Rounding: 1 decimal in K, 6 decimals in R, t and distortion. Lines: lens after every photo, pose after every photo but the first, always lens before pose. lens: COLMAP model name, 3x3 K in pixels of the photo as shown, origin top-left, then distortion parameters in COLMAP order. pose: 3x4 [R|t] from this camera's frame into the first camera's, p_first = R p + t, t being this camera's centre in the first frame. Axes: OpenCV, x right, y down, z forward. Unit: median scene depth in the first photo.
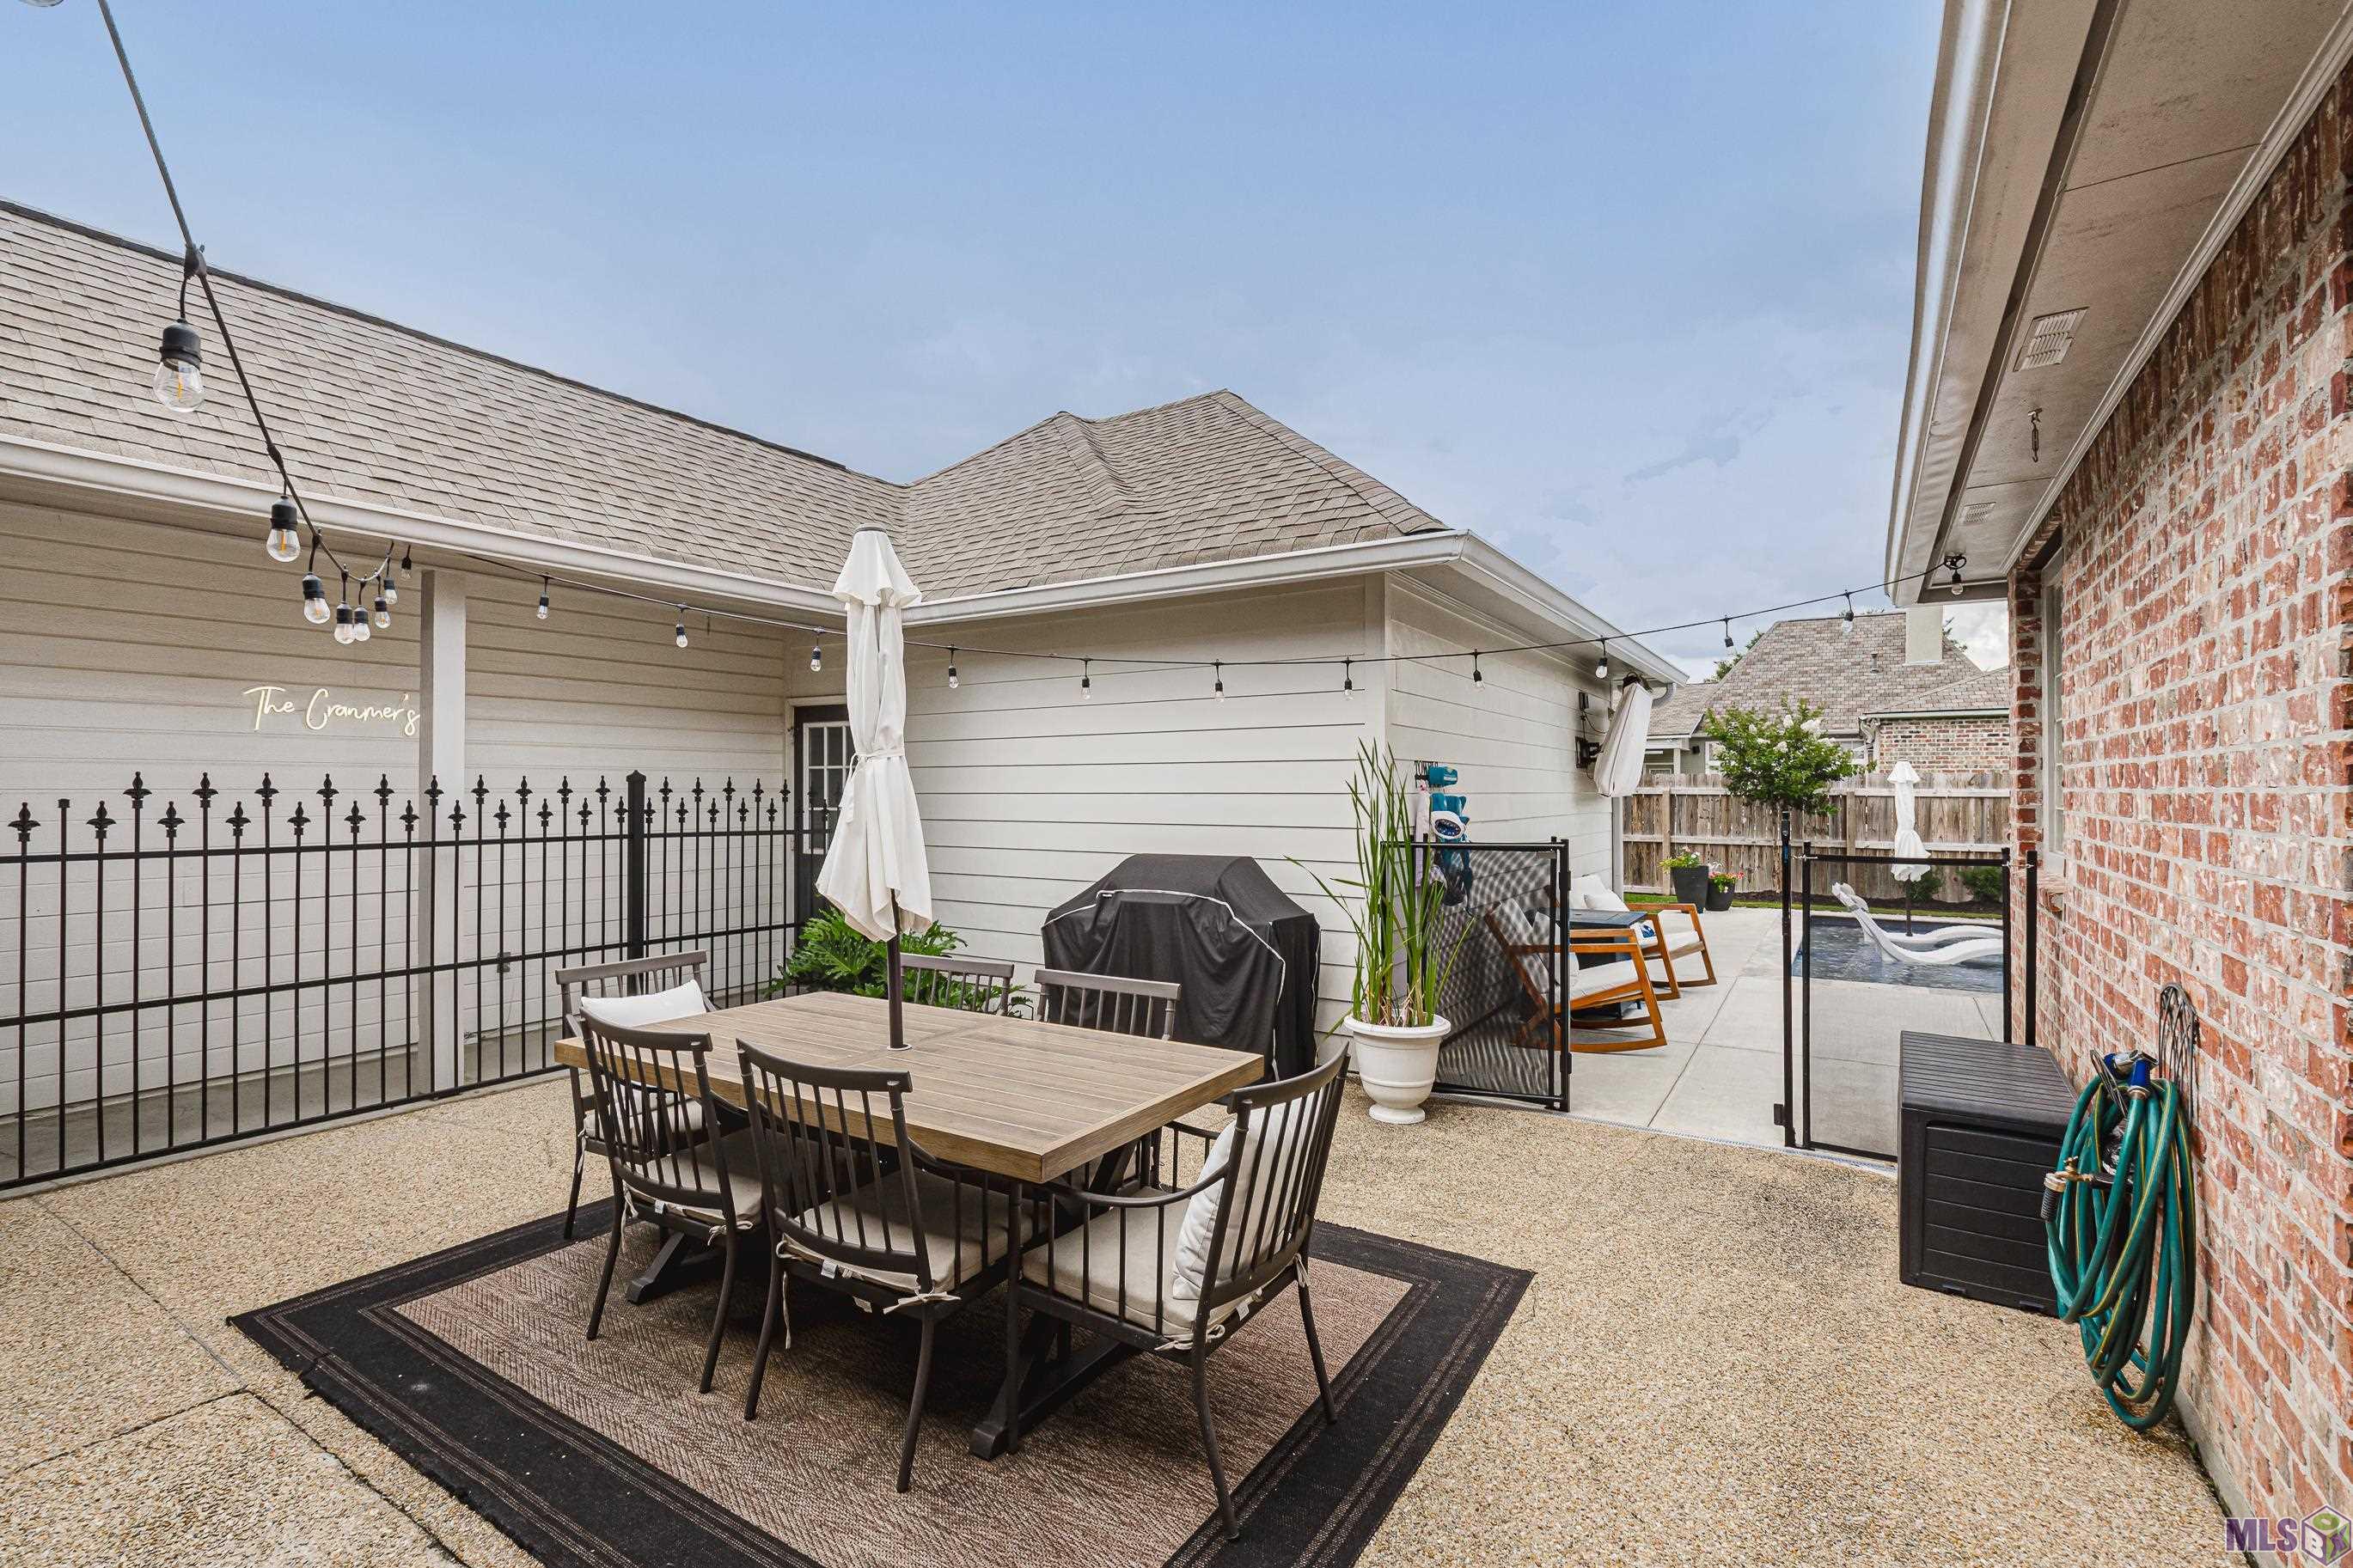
lens RADIAL K [[1078.8, 0, 1164.0], [0, 1078.8, 792.2], [0, 0, 1]] dist [0.015492, -0.000326]
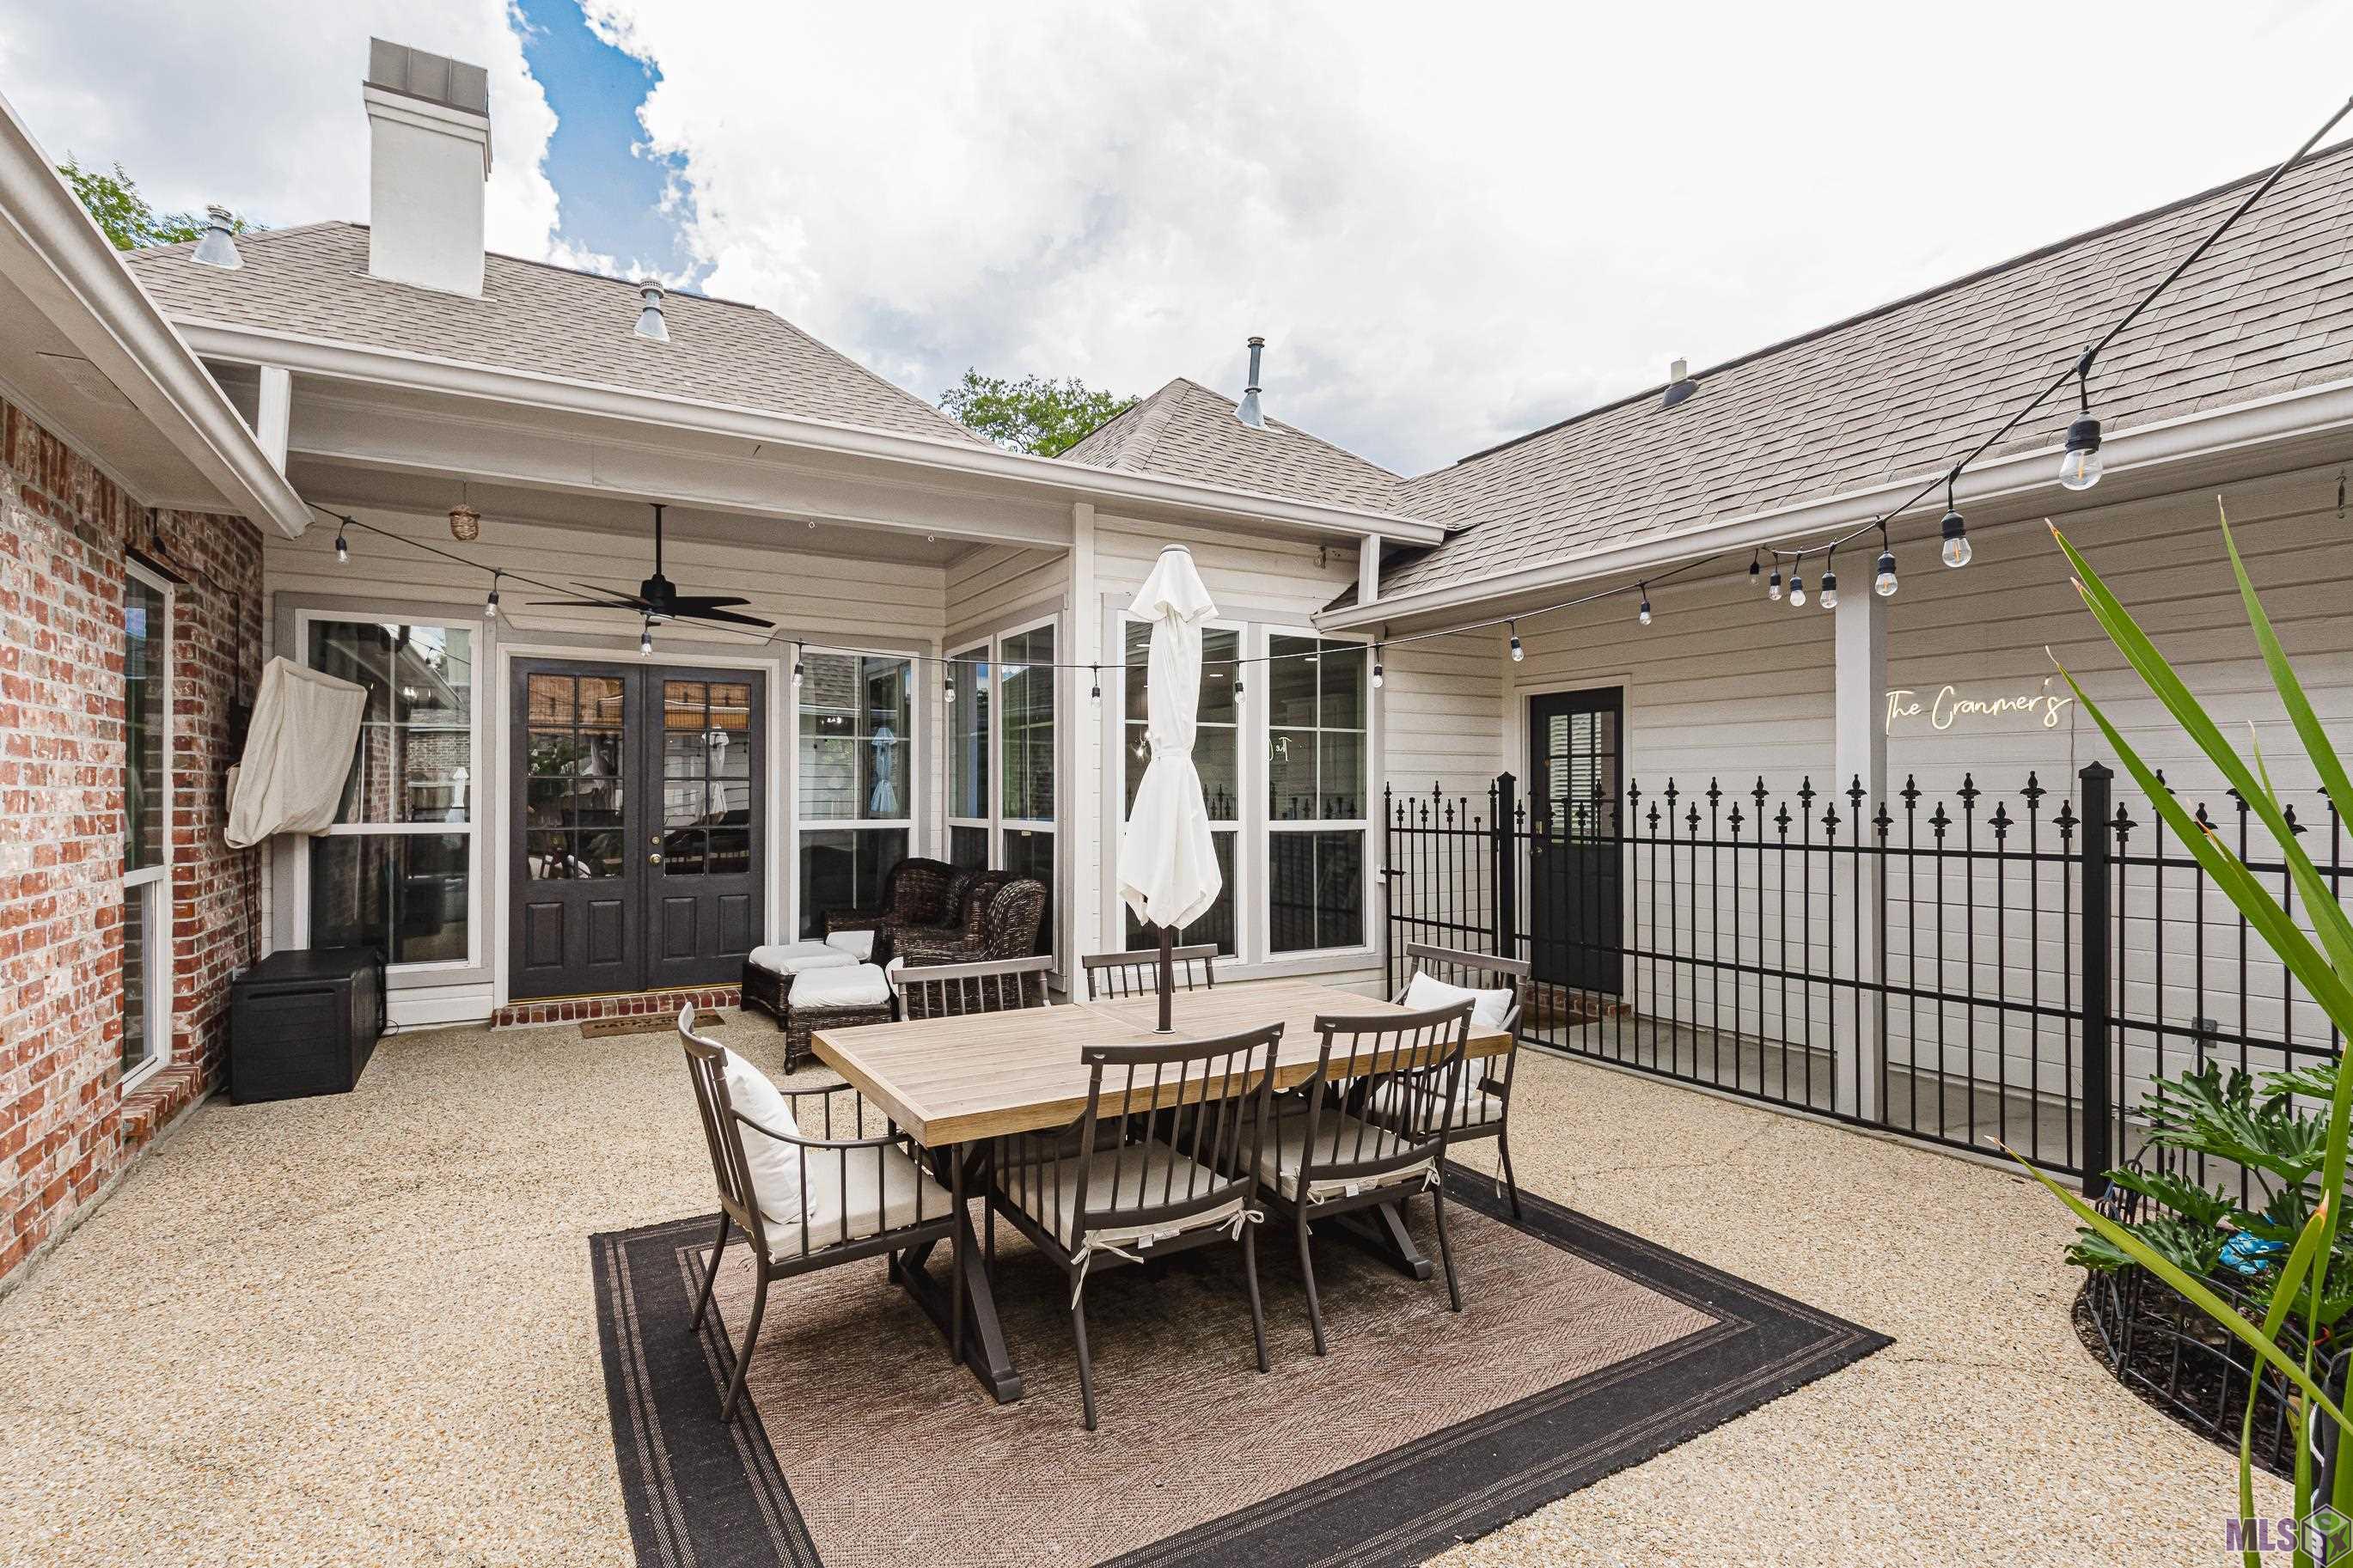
lens RADIAL K [[1078.8, 0, 1160.2], [0, 1078.8, 780.6], [0, 0, 1]] dist [0.015492, -0.000326]
pose [[-0.449916, -0.011417, -0.892998, 0.436528], [-0.000206, 0.999920, -0.012681, 0.000596], [0.893071, -0.005522, -0.449882, 0.901893]]
